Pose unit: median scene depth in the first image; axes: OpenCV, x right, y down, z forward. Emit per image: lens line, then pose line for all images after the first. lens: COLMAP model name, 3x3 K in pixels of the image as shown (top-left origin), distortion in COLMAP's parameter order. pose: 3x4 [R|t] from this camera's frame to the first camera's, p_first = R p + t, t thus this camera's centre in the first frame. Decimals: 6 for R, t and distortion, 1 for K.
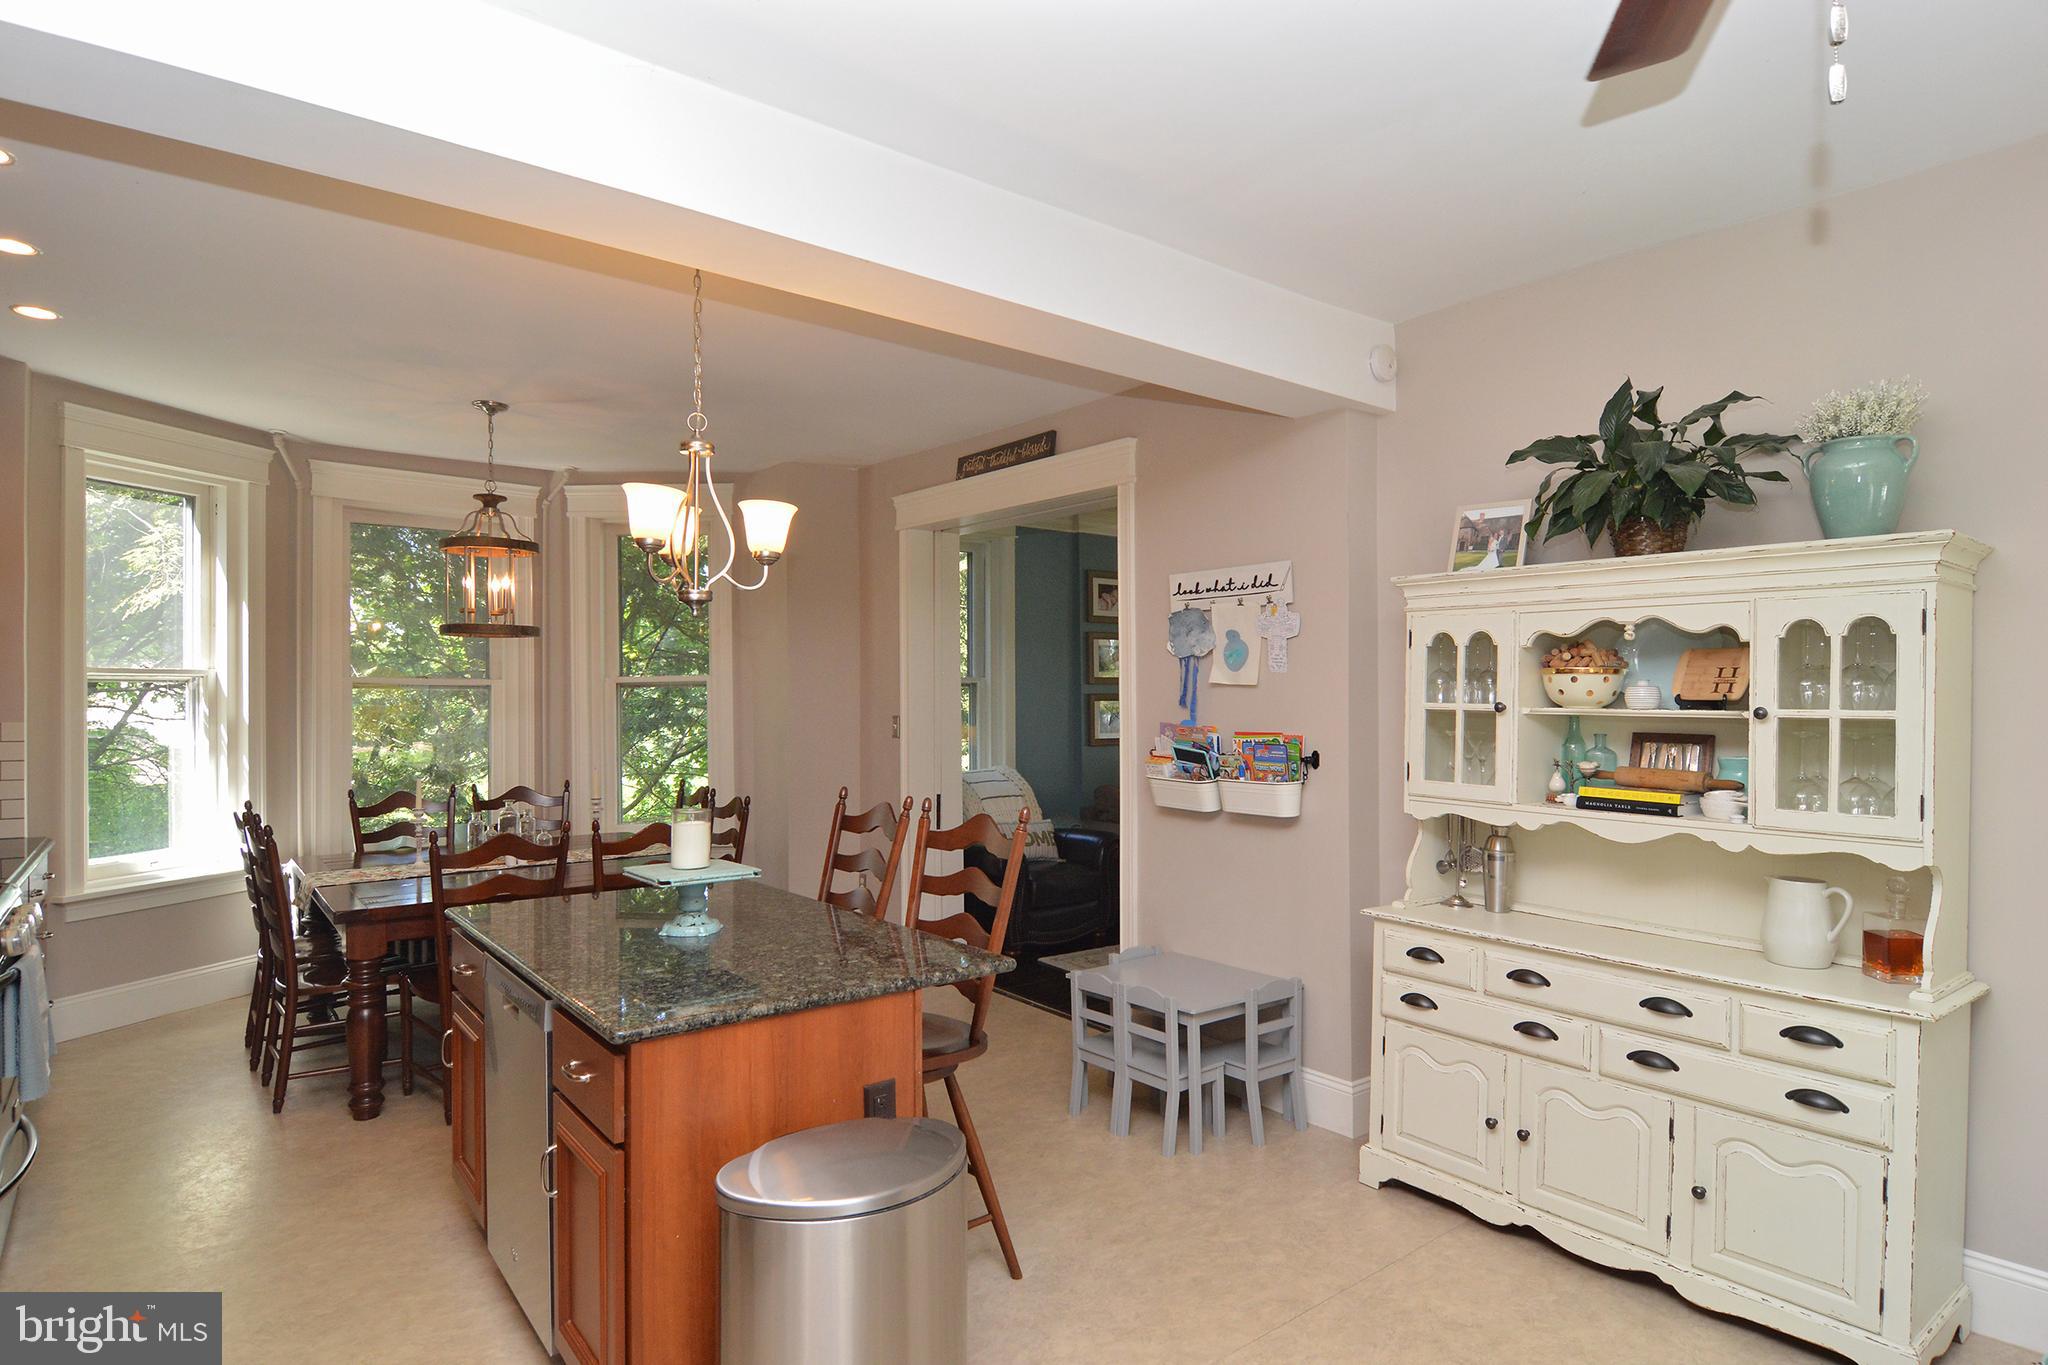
lens RADIAL K [[1114.0, 0, 1034.1], [0, 1114.0, 687.3], [0, 0, 1]] dist [-0.006559, -0.009301]
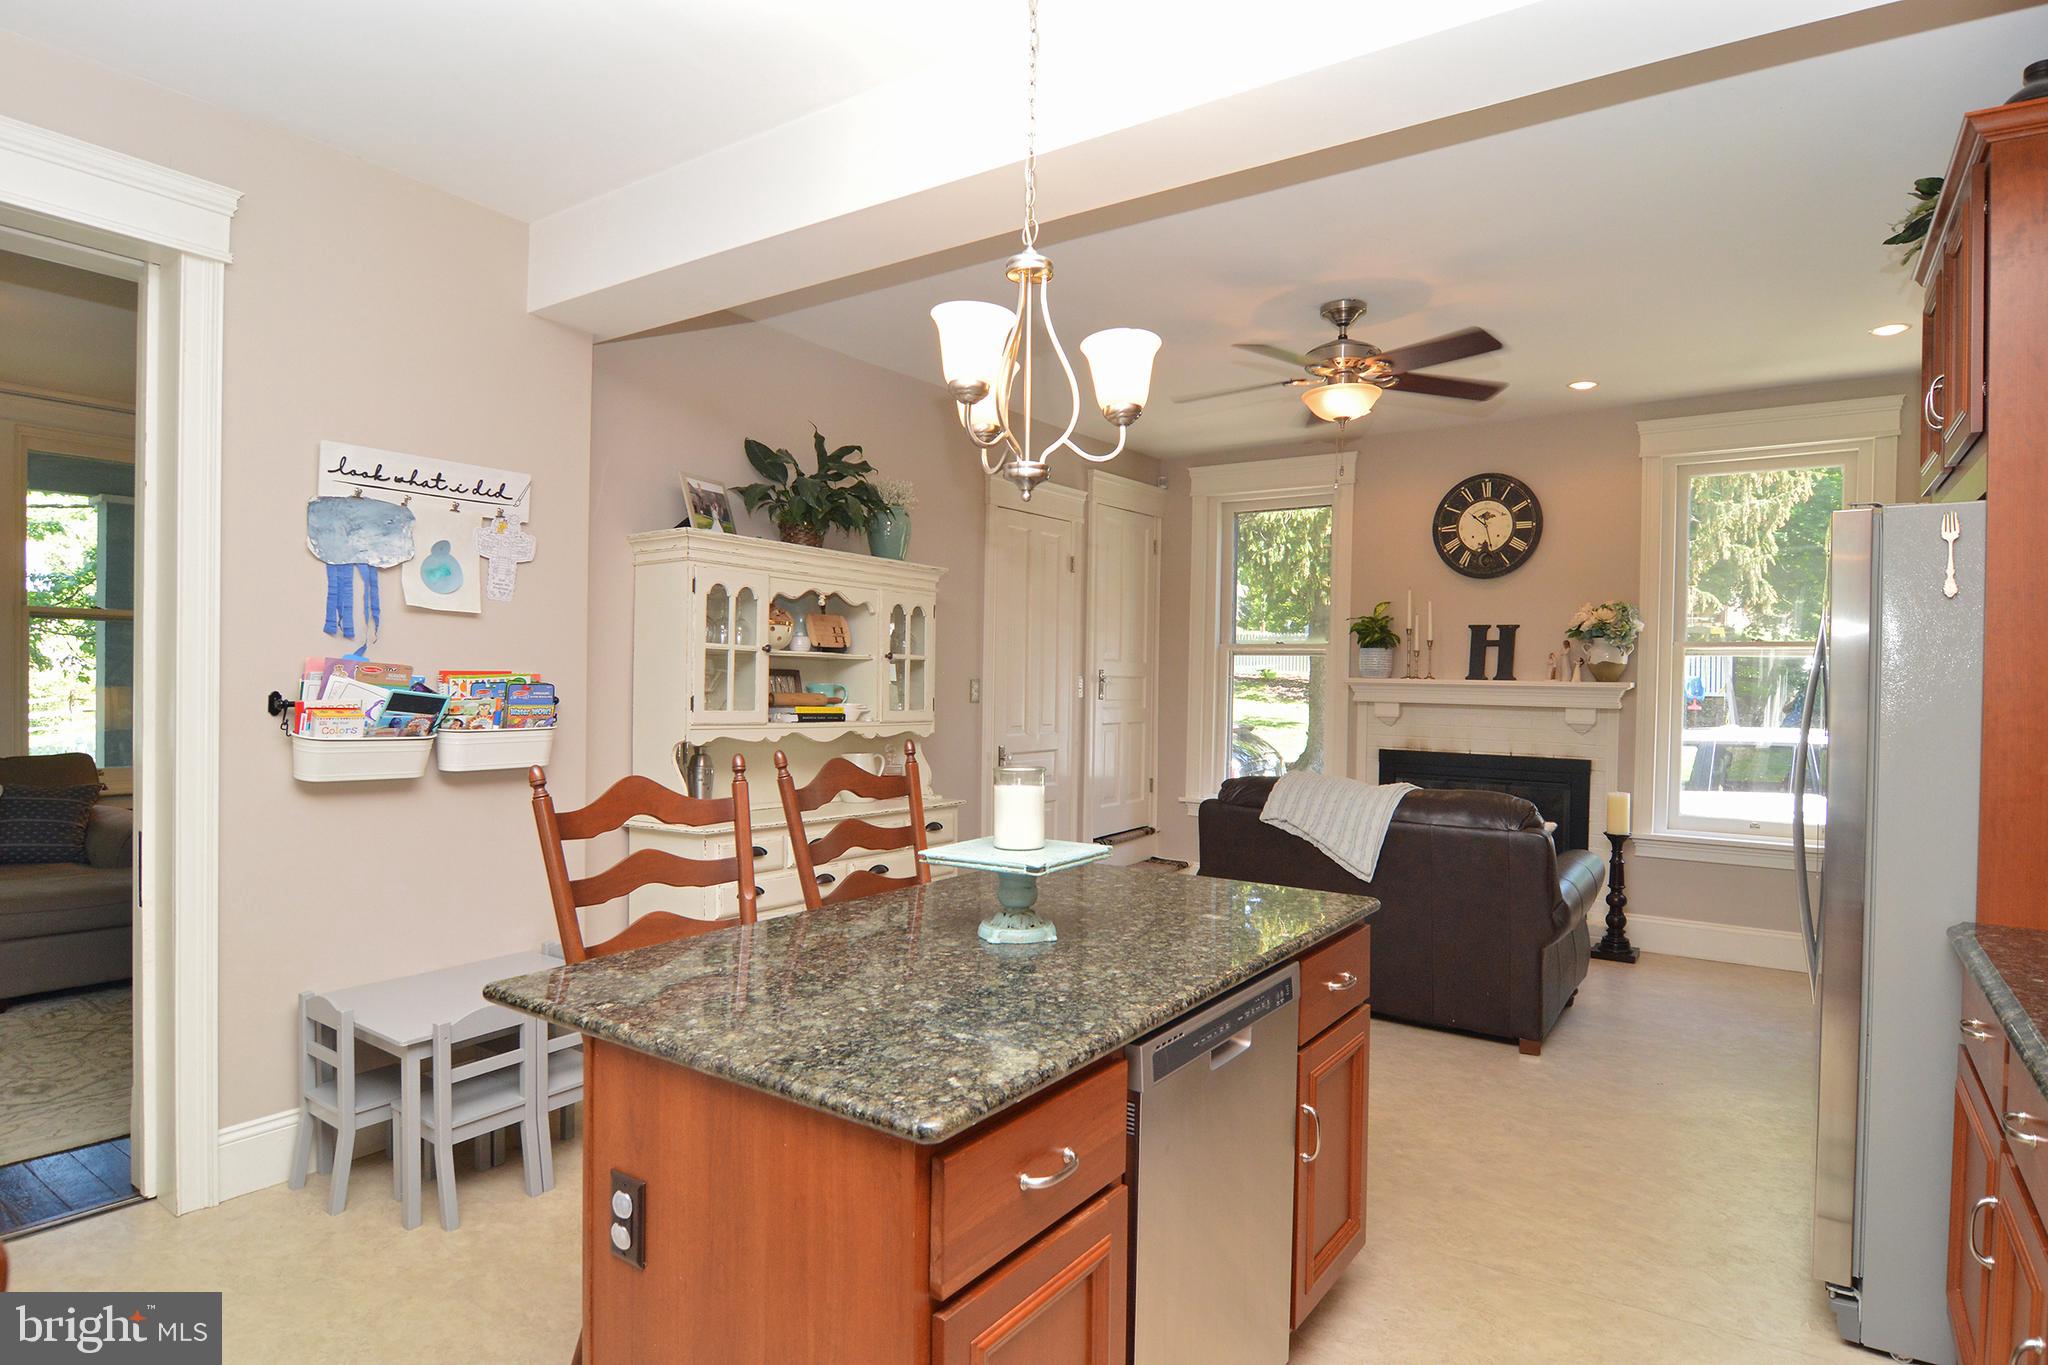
lens RADIAL K [[1114.0, 0, 1021.6], [0, 1114.0, 693.8], [0, 0, 1]] dist [-0.006559, -0.009301]
pose [[-0.289150, -0.018558, 0.957104, -0.737461], [-0.025844, 0.999599, 0.011574, 0.039254], [-0.956935, -0.021389, -0.289514, 0.894389]]
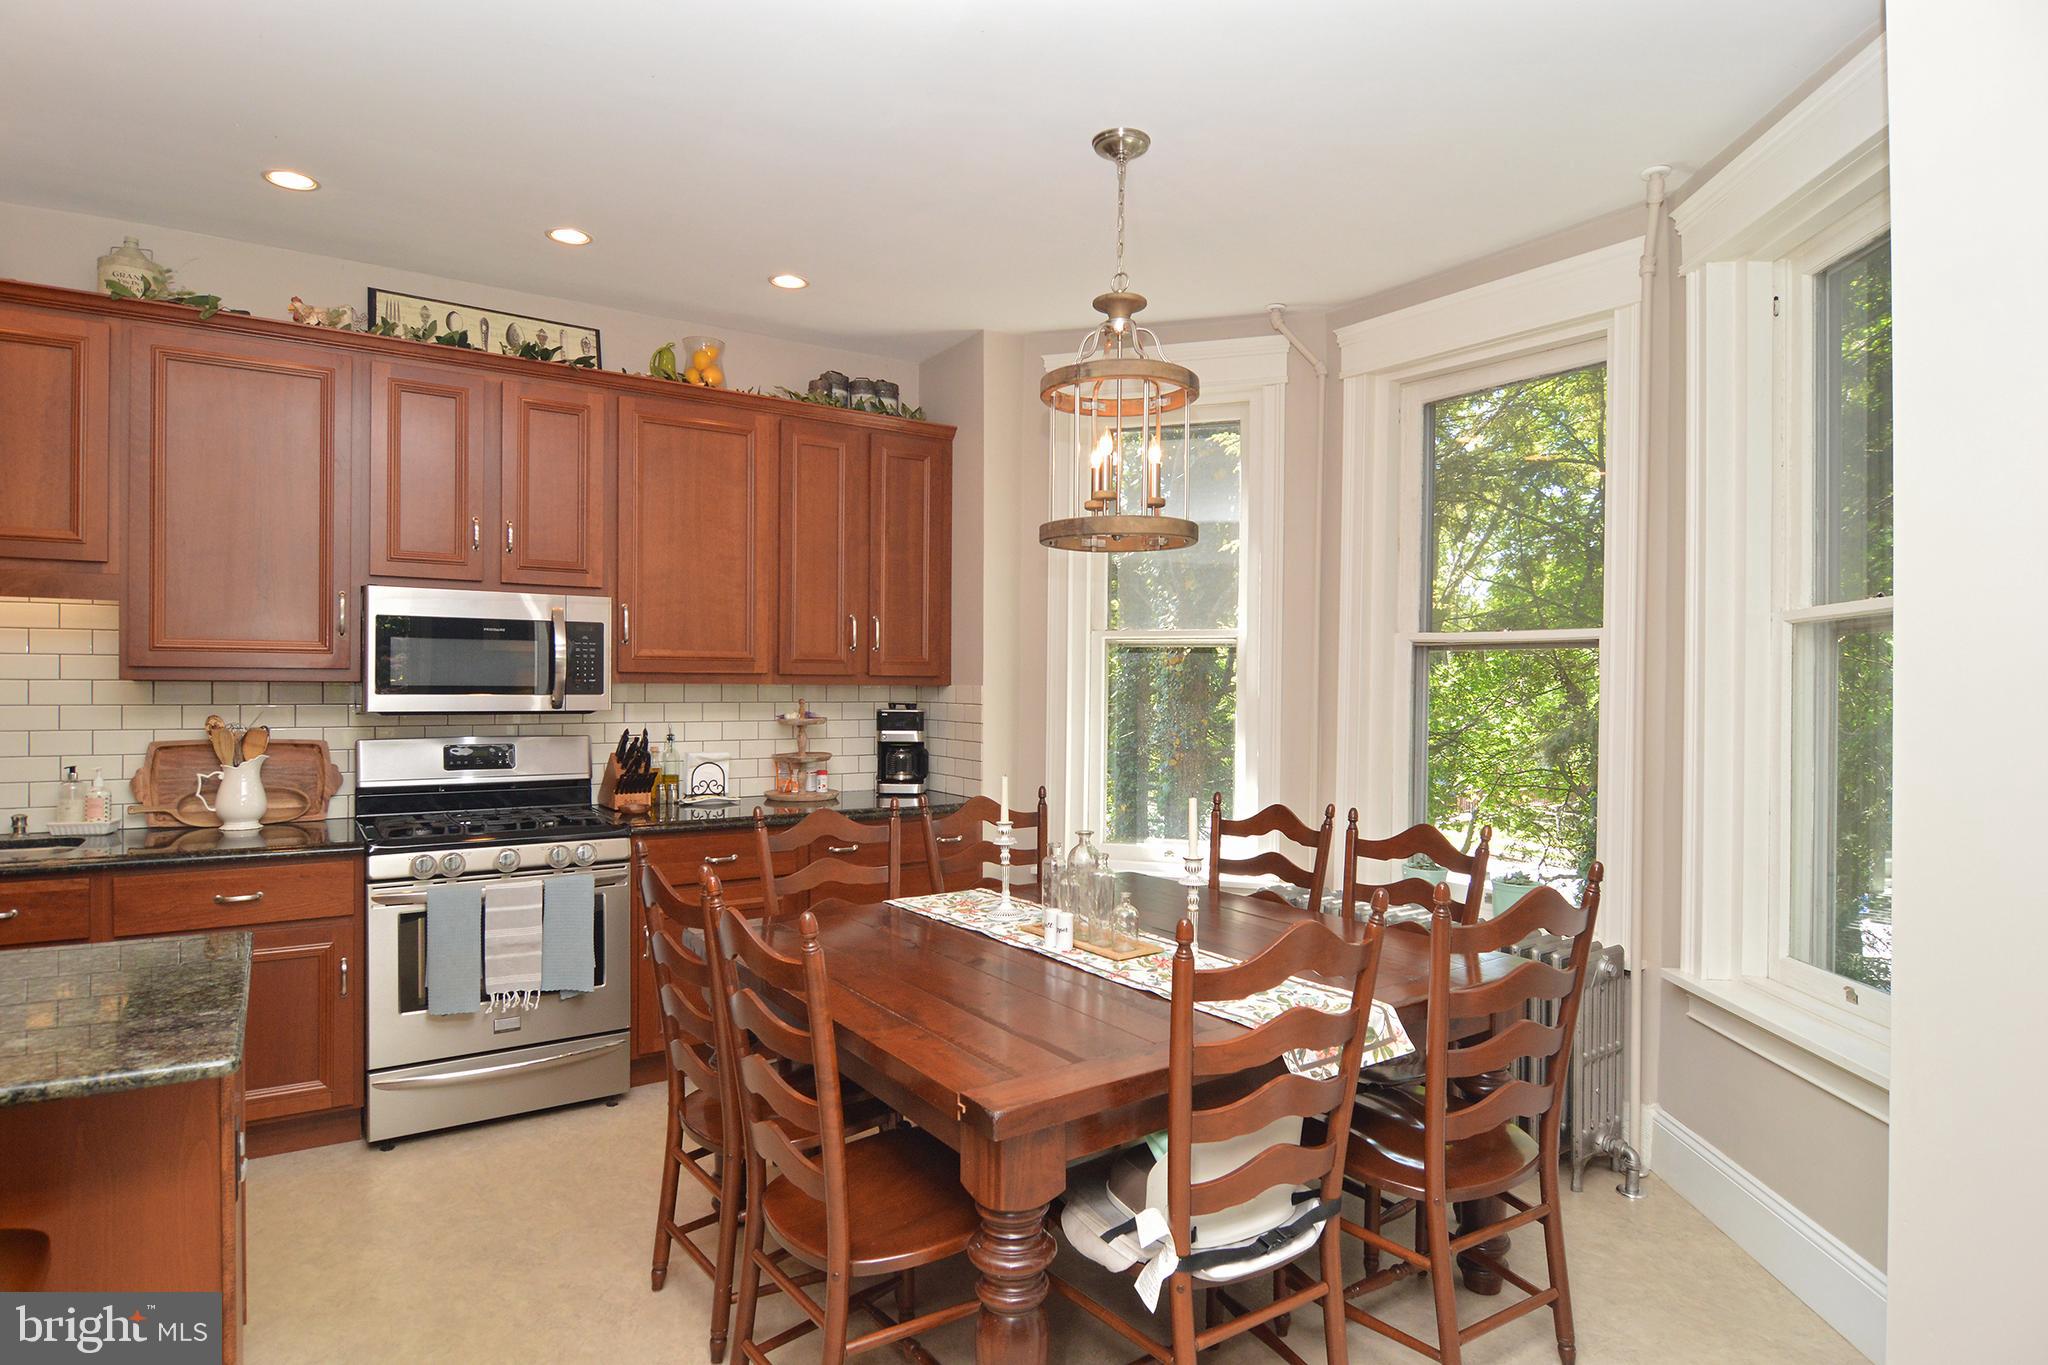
lens RADIAL K [[1114.0, 0, 1034.2], [0, 1114.0, 691.7], [0, 0, 1]] dist [-0.006559, -0.009301]
pose [[-0.067522, 0.002338, -0.997715, 0.114631], [0.001600, 0.999996, 0.002235, 0.040345], [0.997716, -0.001445, -0.067526, 1.277232]]
